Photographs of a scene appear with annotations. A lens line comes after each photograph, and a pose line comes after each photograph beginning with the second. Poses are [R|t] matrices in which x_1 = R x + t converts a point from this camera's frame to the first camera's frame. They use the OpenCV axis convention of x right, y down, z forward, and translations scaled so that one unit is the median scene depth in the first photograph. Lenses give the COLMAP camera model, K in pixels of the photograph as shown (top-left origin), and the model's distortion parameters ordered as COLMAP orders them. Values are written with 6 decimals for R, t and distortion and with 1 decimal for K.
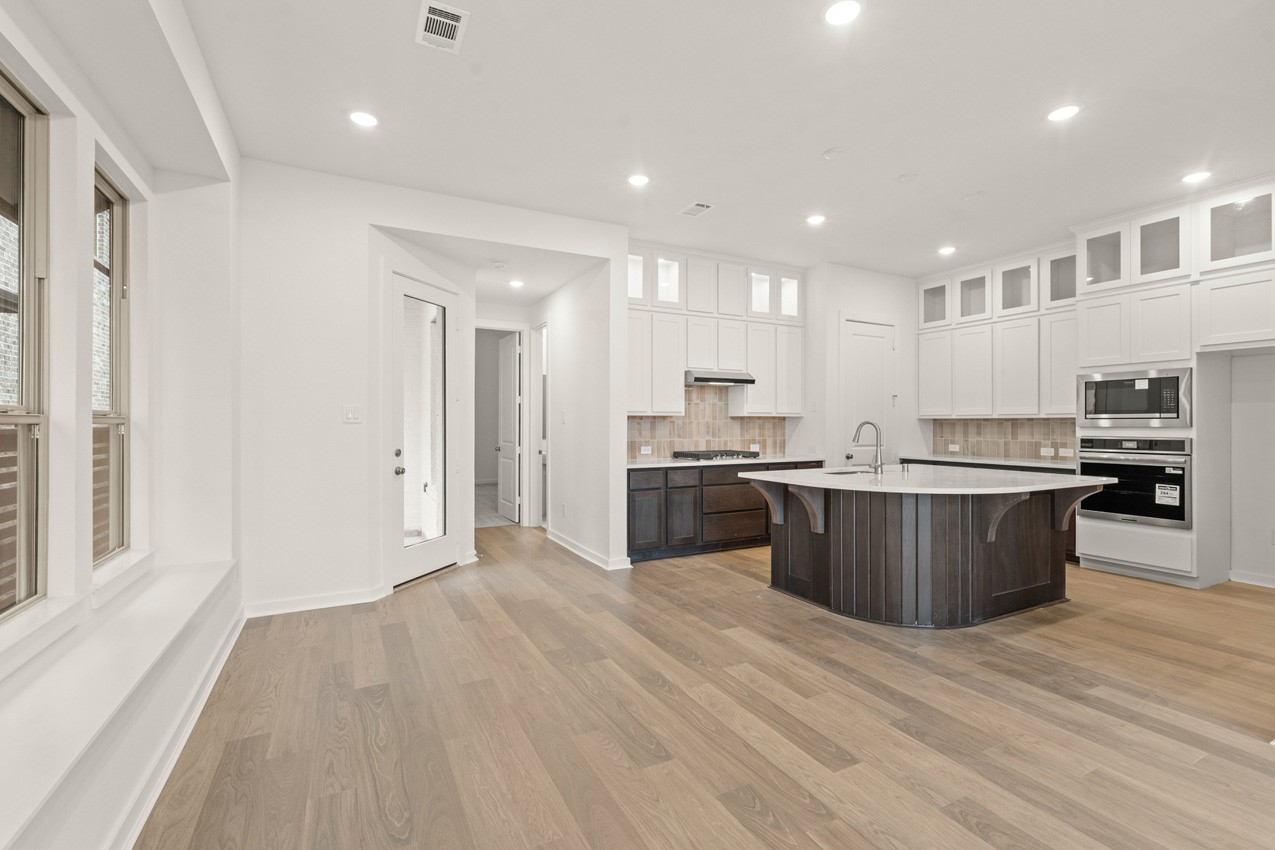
lens RADIAL K [[566.1, 0, 631.8], [0, 566.1, 424.6], [0, 0, 1]] dist [-0.002375, 0.000614]
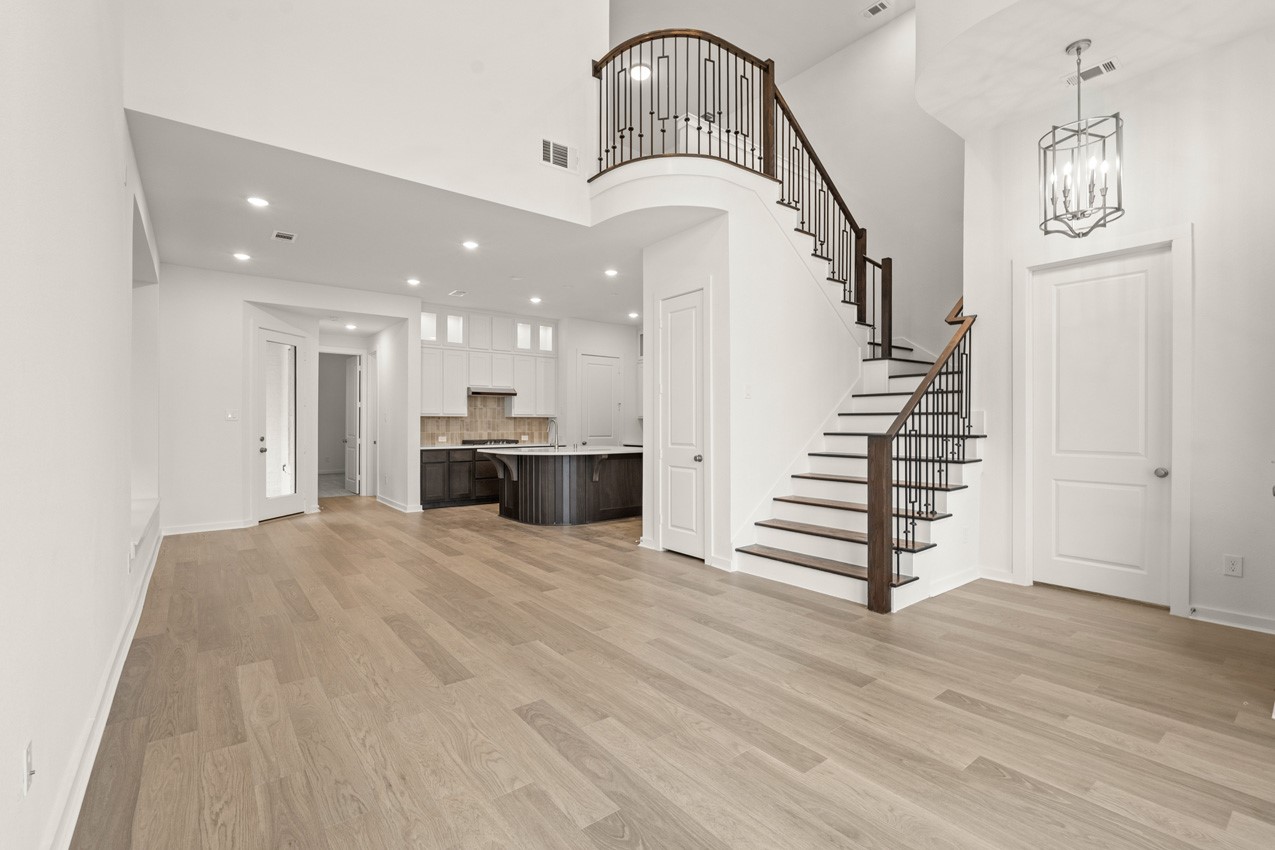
lens RADIAL K [[566.1, 0, 630.2], [0, 566.1, 423.6], [0, 0, 1]] dist [-0.002375, 0.000614]
pose [[0.983423, -0.000256, 0.181328, 0.273432], [0.001098, 0.999989, -0.004539, 0.012495], [-0.181325, 0.004663, 0.983412, -0.650399]]
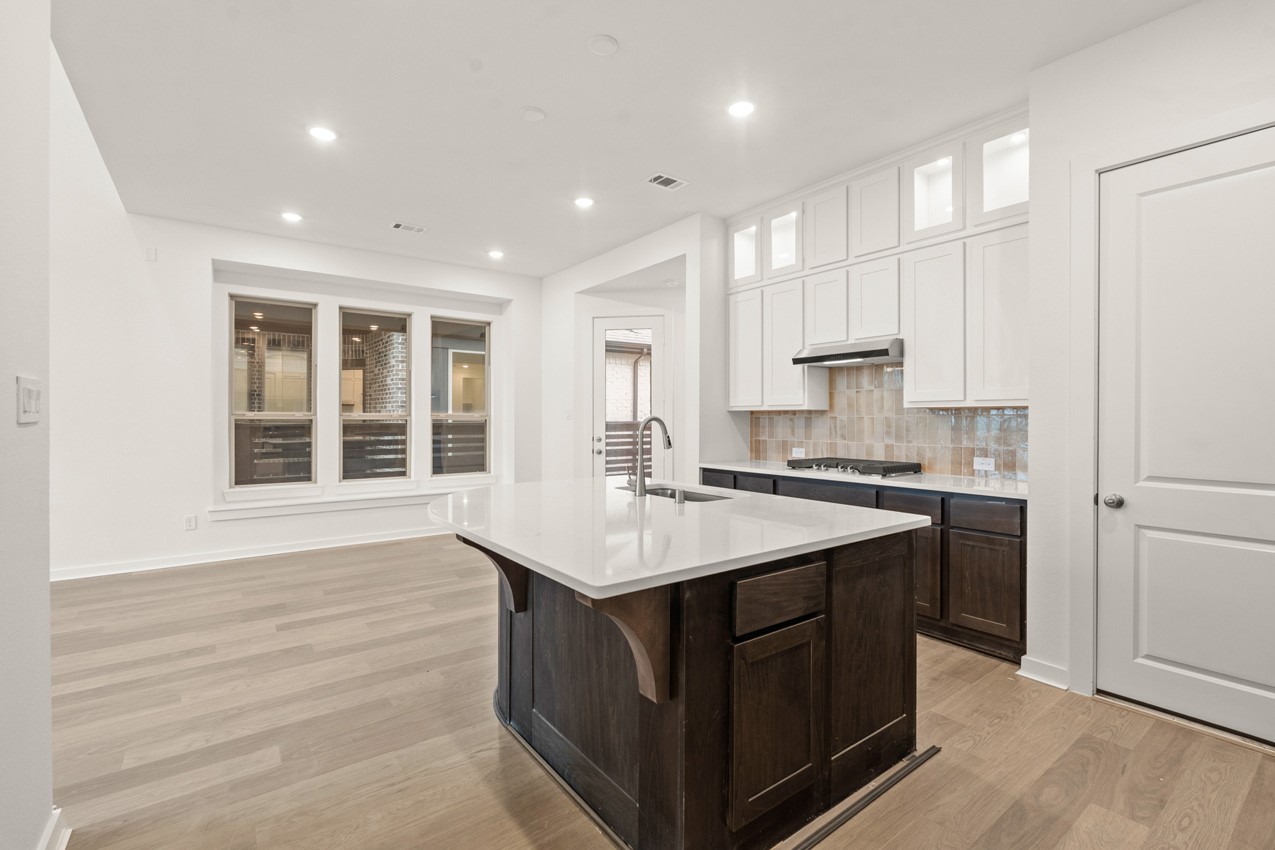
lens RADIAL K [[566.1, 0, 631.7], [0, 566.1, 416.8], [0, 0, 1]] dist [-0.002375, 0.000614]
pose [[0.157627, -0.003573, -0.987492, 0.878546], [-0.001684, 0.999991, -0.003887, -0.002875], [0.987497, 0.002276, 0.157620, 0.711128]]
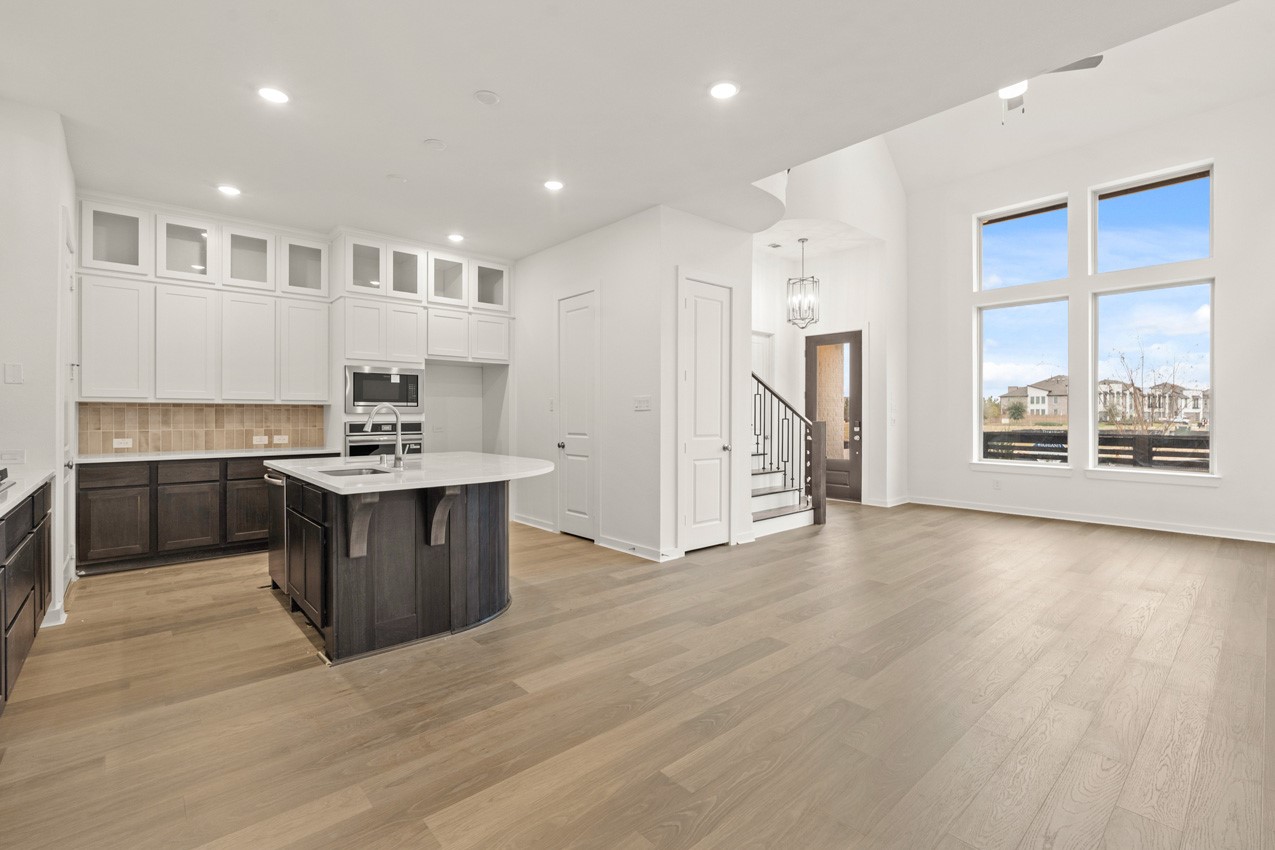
lens RADIAL K [[566.1, 0, 638.8], [0, 566.1, 415.1], [0, 0, 1]] dist [-0.002375, 0.000614]
pose [[-0.254651, -0.001354, 0.967032, -0.382399], [0.000632, 0.999999, 0.001566, 0.006263], [-0.967033, 0.001010, -0.254650, 0.697353]]
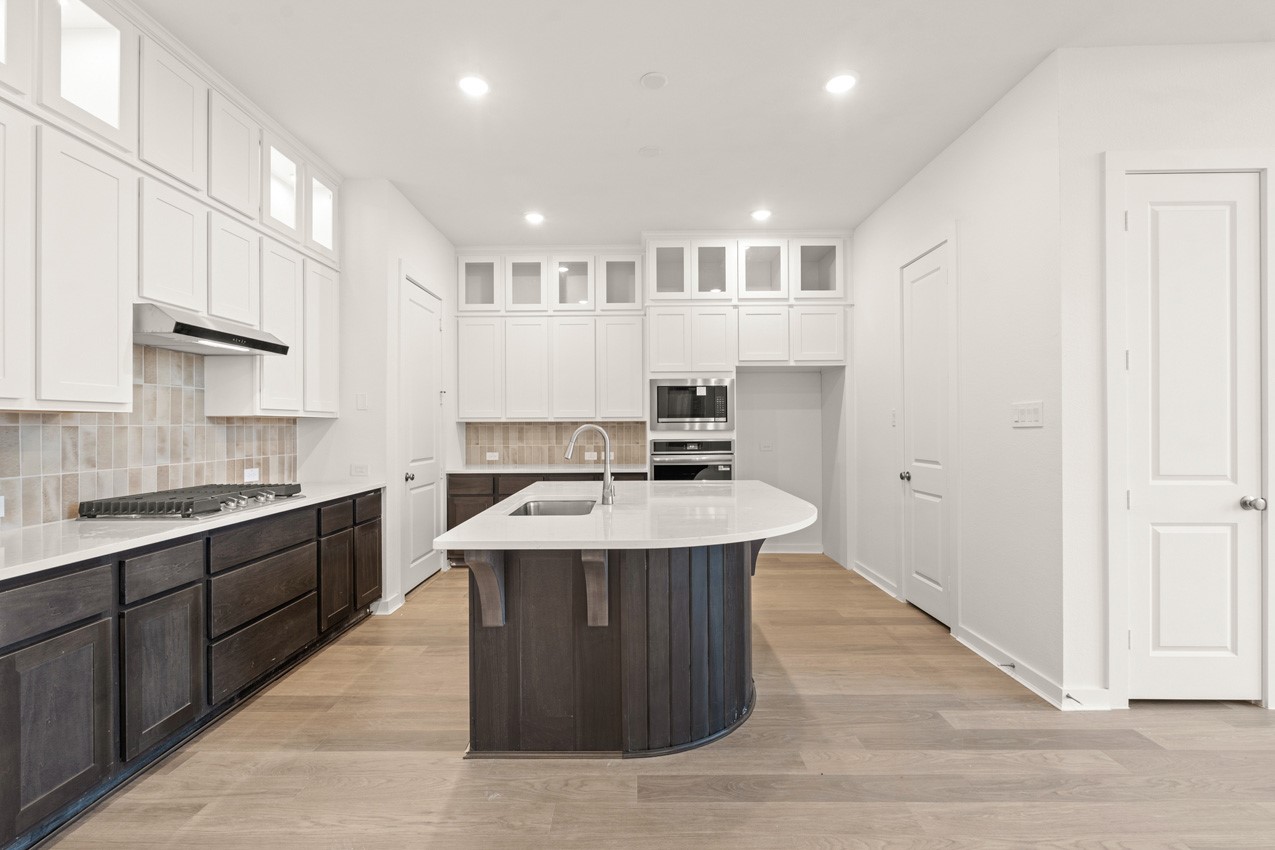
lens RADIAL K [[566.1, 0, 635.7], [0, 566.1, 420.6], [0, 0, 1]] dist [-0.002375, 0.000614]
pose [[0.457526, 0.004914, 0.889183, -0.114863], [0.006697, 0.999937, -0.008972, -0.004300], [-0.889171, 0.010060, 0.457464, 0.533765]]
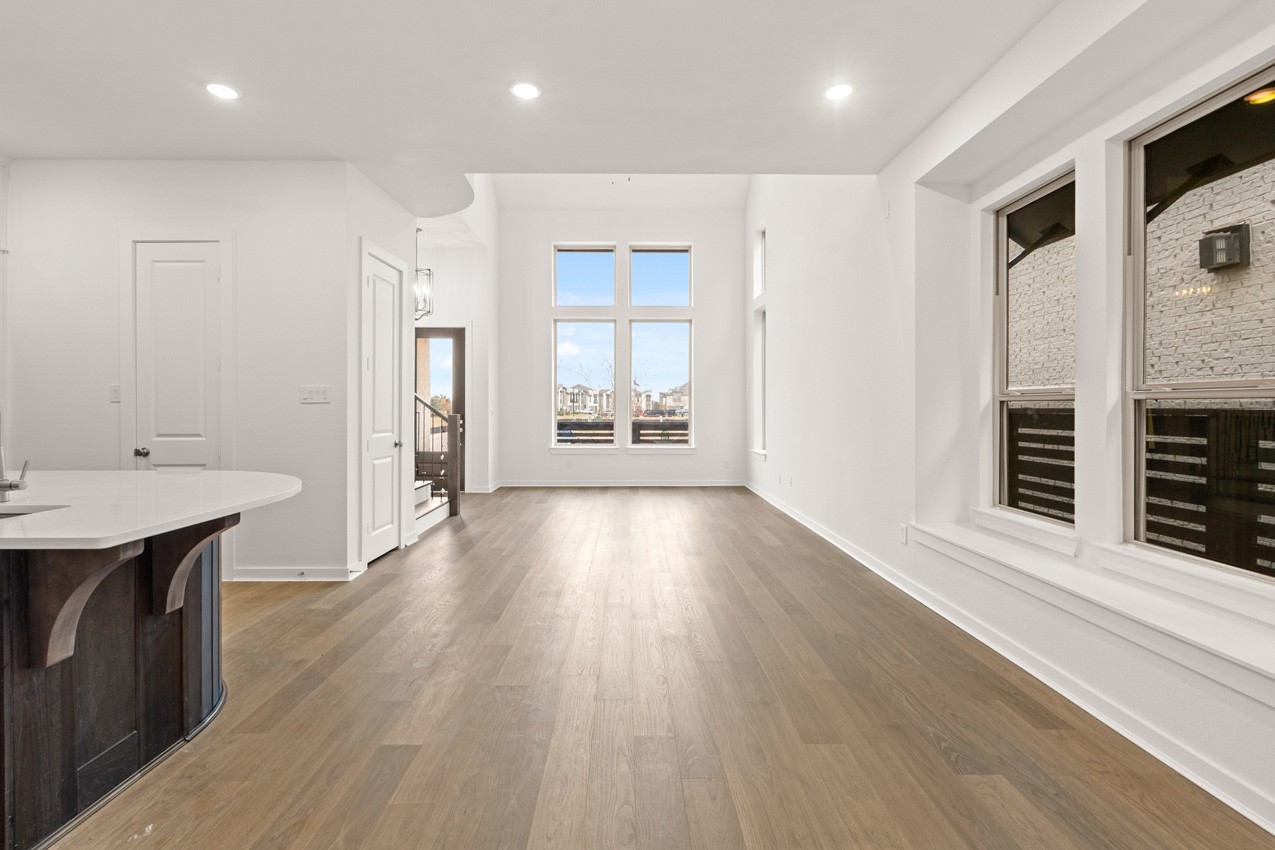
lens RADIAL K [[566.1, 0, 627.5], [0, 566.1, 413.5], [0, 0, 1]] dist [-0.002375, 0.000614]
pose [[-0.892023, -0.005296, 0.451959, -0.202483], [-0.000206, 0.999936, 0.011312, 0.005082], [-0.451990, 0.009998, -0.891967, 0.951141]]
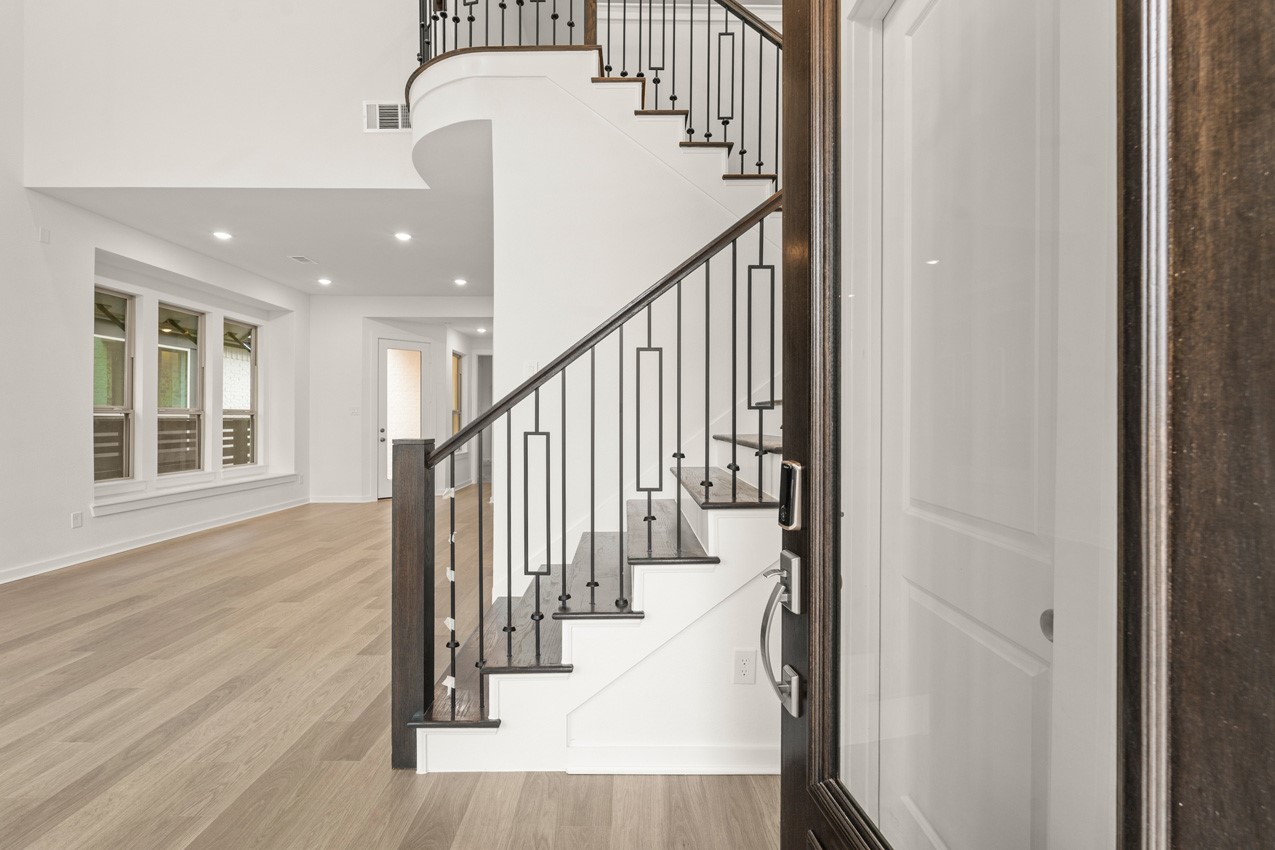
lens RADIAL K [[566.1, 0, 629.1], [0, 566.1, 418.3], [0, 0, 1]] dist [-0.002375, 0.000614]
pose [[0.886349, 0.001435, -0.463016, 1.032787], [-0.002864, 0.999993, -0.002383, 0.008673], [0.463009, 0.003439, 0.886347, -0.280840]]
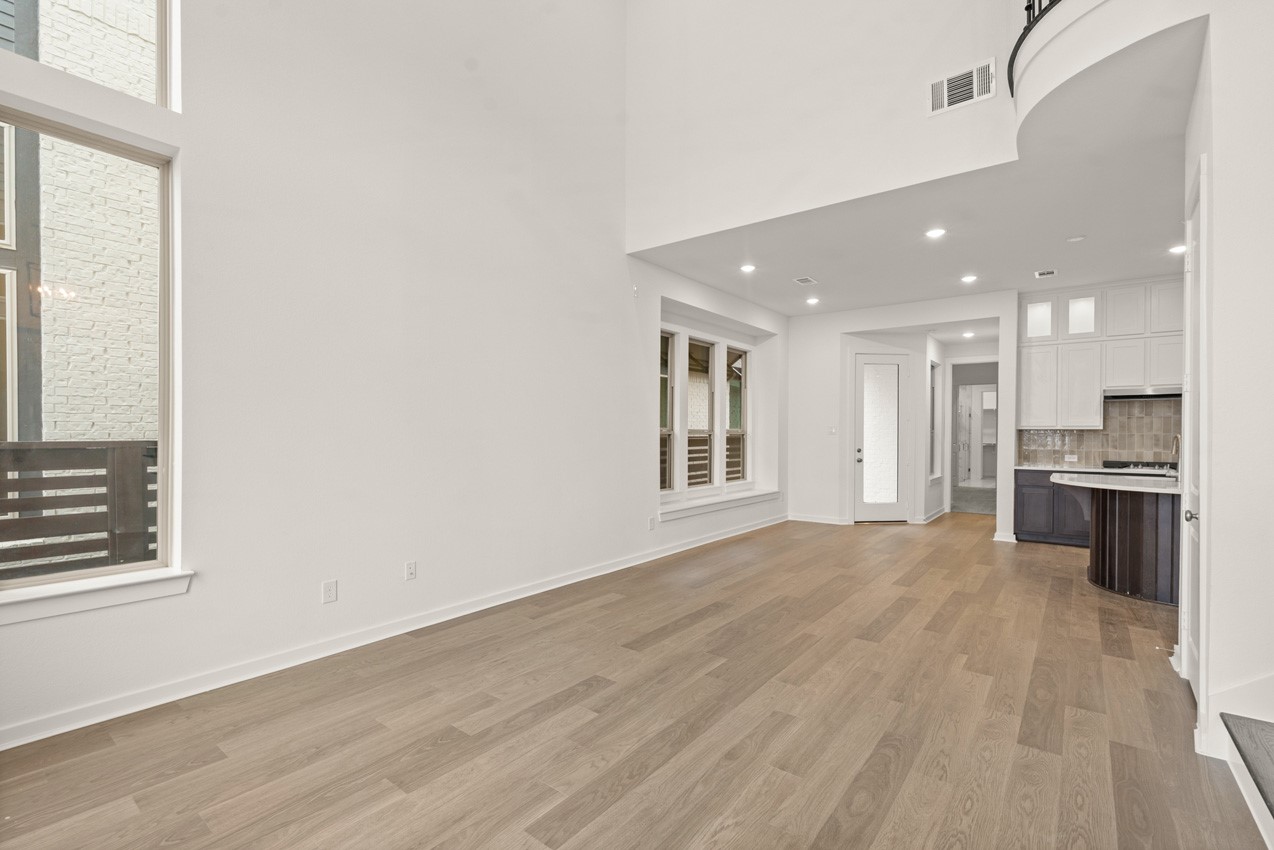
lens RADIAL K [[565.6, 0, 631.1], [0, 565.6, 444.9], [0, 0, 1]] dist [-0.002375, 0.000614]
pose [[0.415061, 0.022054, -0.909526, 0.808796], [-0.004623, 0.999744, 0.022132, -0.005309], [0.909782, -0.004981, 0.415057, -0.379213]]
